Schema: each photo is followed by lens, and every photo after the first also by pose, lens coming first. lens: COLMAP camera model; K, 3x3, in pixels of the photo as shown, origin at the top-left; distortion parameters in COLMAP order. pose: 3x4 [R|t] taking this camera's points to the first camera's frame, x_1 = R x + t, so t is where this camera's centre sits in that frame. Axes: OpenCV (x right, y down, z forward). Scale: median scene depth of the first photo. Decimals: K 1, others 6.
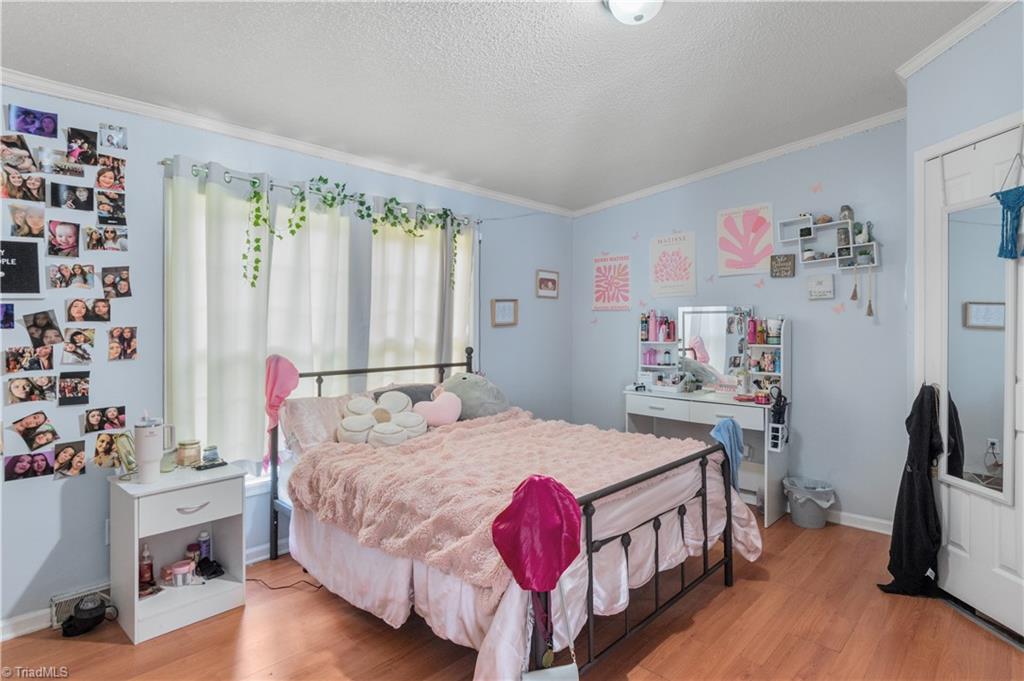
lens RADIAL K [[536.2, 0, 516.2], [0, 536.2, 326.4], [0, 0, 1]] dist [-0.000545, -0.000342]
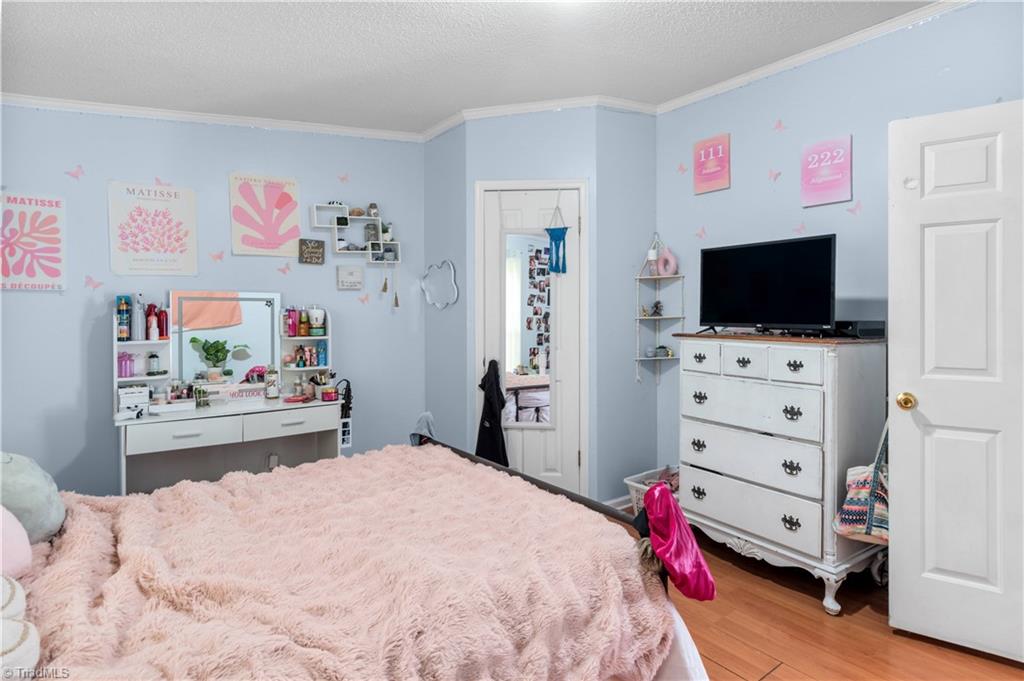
lens RADIAL K [[536.2, 0, 516.2], [0, 536.2, 326.4], [0, 0, 1]] dist [-0.000545, -0.000342]
pose [[0.168329, -0.034233, 0.985136, -0.368855], [0.001284, 0.999404, 0.034509, -0.014316], [-0.985730, -0.004544, 0.168273, 0.486974]]
